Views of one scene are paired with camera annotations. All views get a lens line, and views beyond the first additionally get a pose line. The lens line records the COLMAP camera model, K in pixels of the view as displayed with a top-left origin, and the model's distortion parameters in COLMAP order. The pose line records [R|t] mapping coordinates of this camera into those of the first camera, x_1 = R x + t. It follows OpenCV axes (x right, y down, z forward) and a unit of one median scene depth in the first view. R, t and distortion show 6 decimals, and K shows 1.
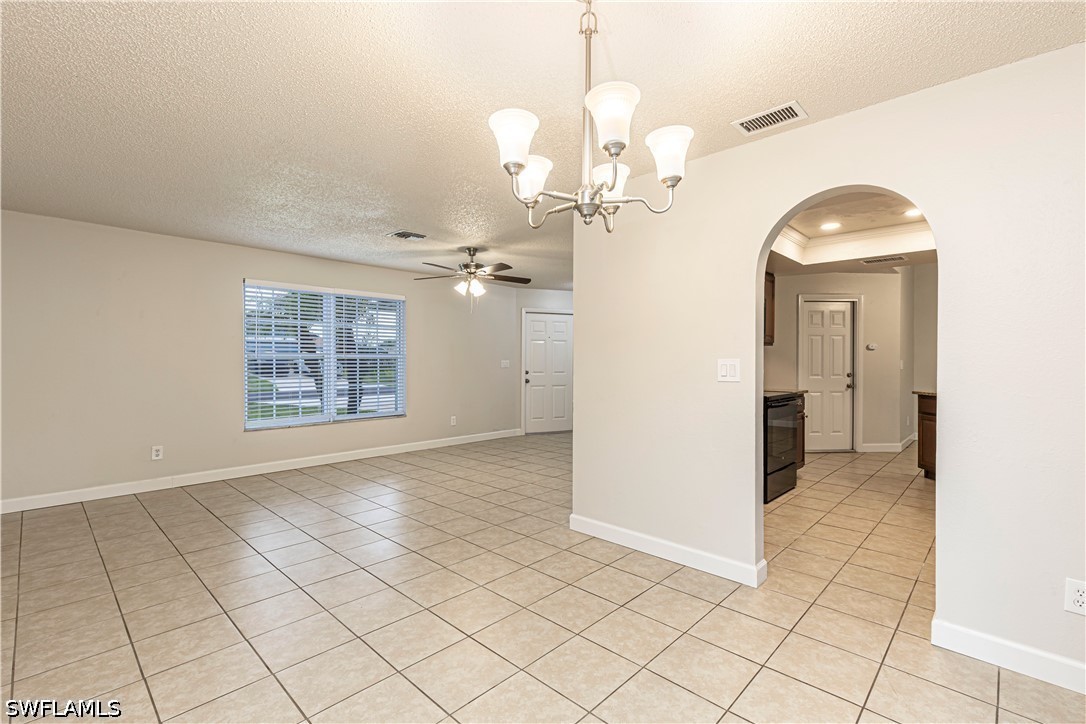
lens RADIAL K [[483.0, 0, 550.7], [0, 483.0, 364.1], [0, 0, 1]] dist [0.003603, -0.000304]
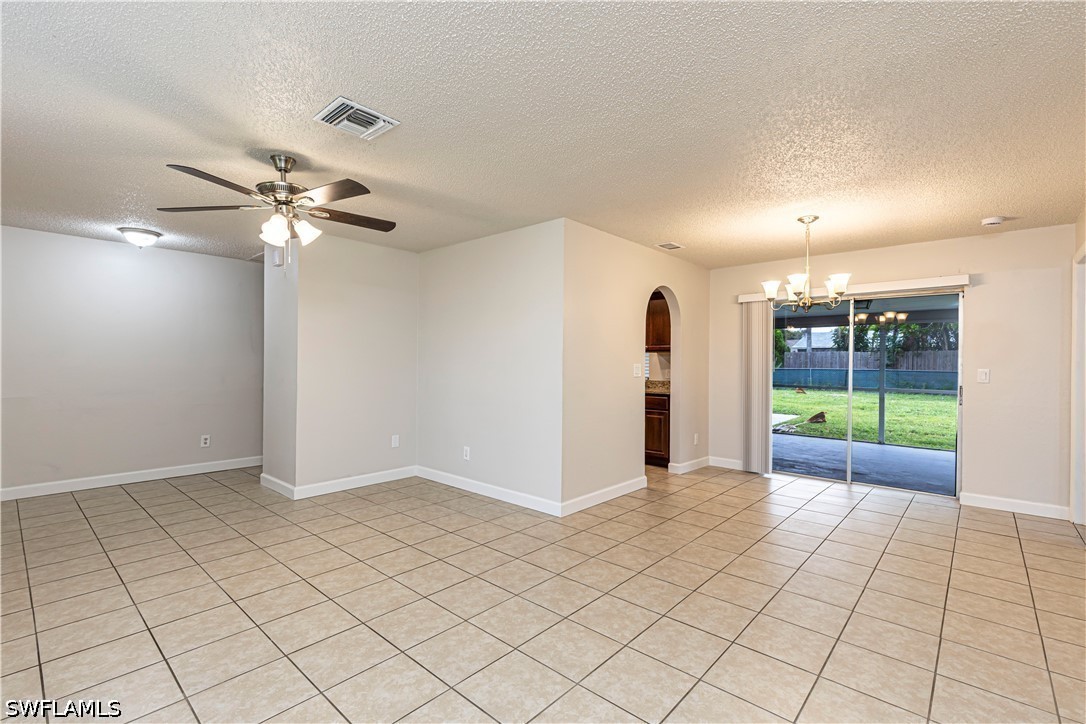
lens RADIAL K [[483.0, 0, 550.7], [0, 483.0, 364.1], [0, 0, 1]] dist [0.003603, -0.000304]
pose [[-0.025656, -0.005553, 0.999655, -1.107741], [-0.000104, 0.999985, 0.005552, -0.015574], [-0.999671, 0.000038, -0.025657, 1.100817]]
